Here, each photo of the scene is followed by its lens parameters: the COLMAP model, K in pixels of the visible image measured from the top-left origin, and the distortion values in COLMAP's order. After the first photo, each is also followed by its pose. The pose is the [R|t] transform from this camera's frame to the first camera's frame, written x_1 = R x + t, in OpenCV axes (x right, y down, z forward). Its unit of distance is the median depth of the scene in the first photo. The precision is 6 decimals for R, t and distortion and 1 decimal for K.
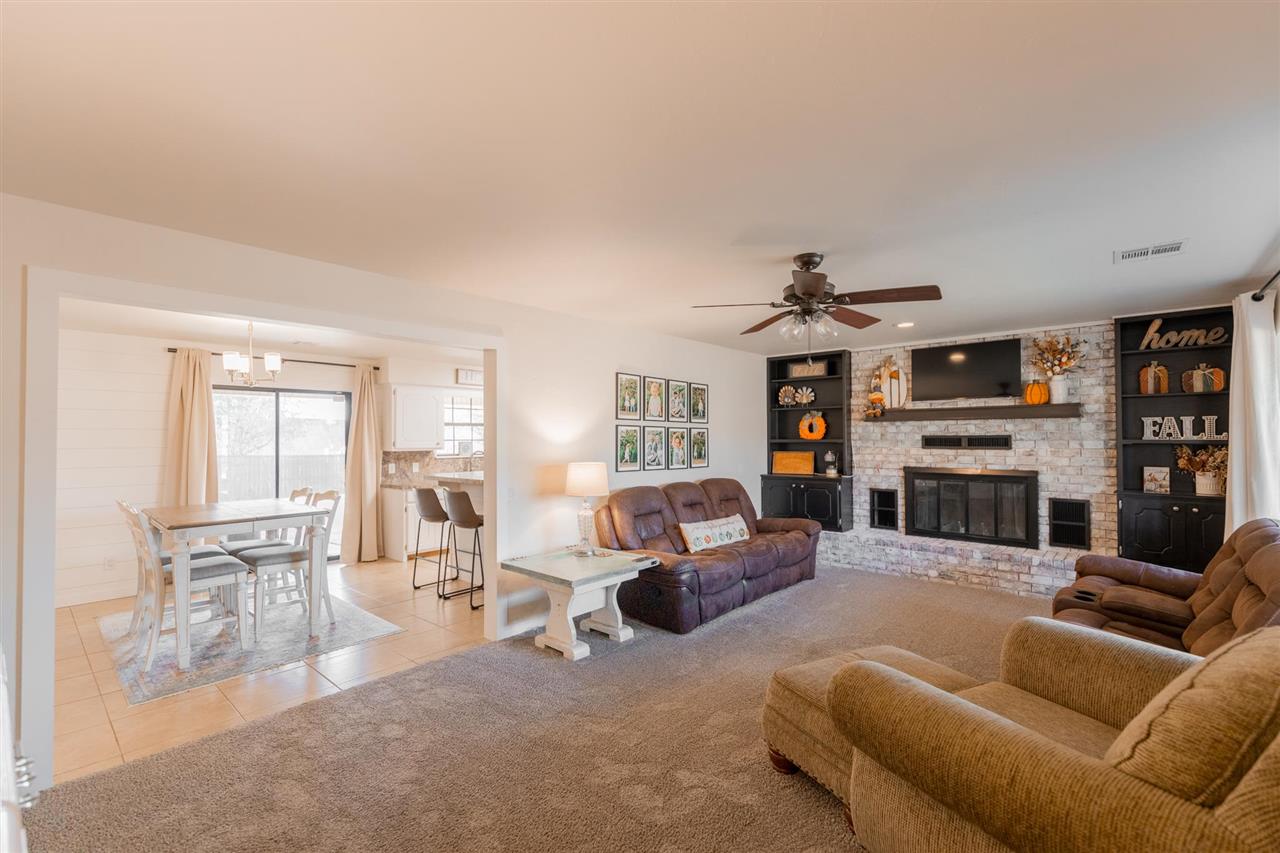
lens RADIAL K [[550.7, 0, 640.0], [0, 550.7, 426.5], [0, 0, 1]] dist [0.011747, 0.000083]
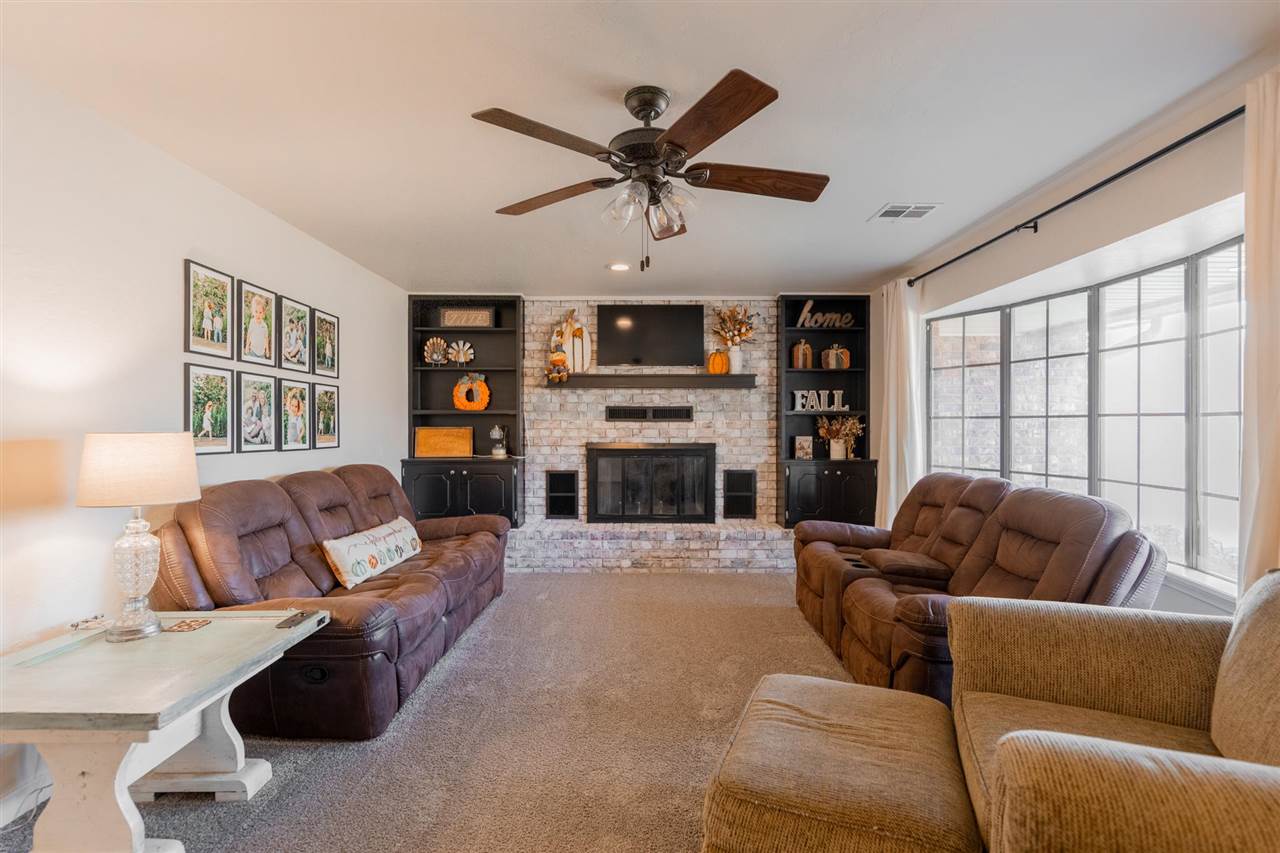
lens RADIAL K [[616.5, 0, 640.0], [0, 616.5, 426.5], [0, 0, 1]] dist [0.003491, 0.000382]
pose [[0.742926, 0.004526, 0.669358, -0.106756], [-0.018603, 0.999730, 0.013888, 0.037939], [-0.669115, -0.022770, 0.742810, 0.280301]]
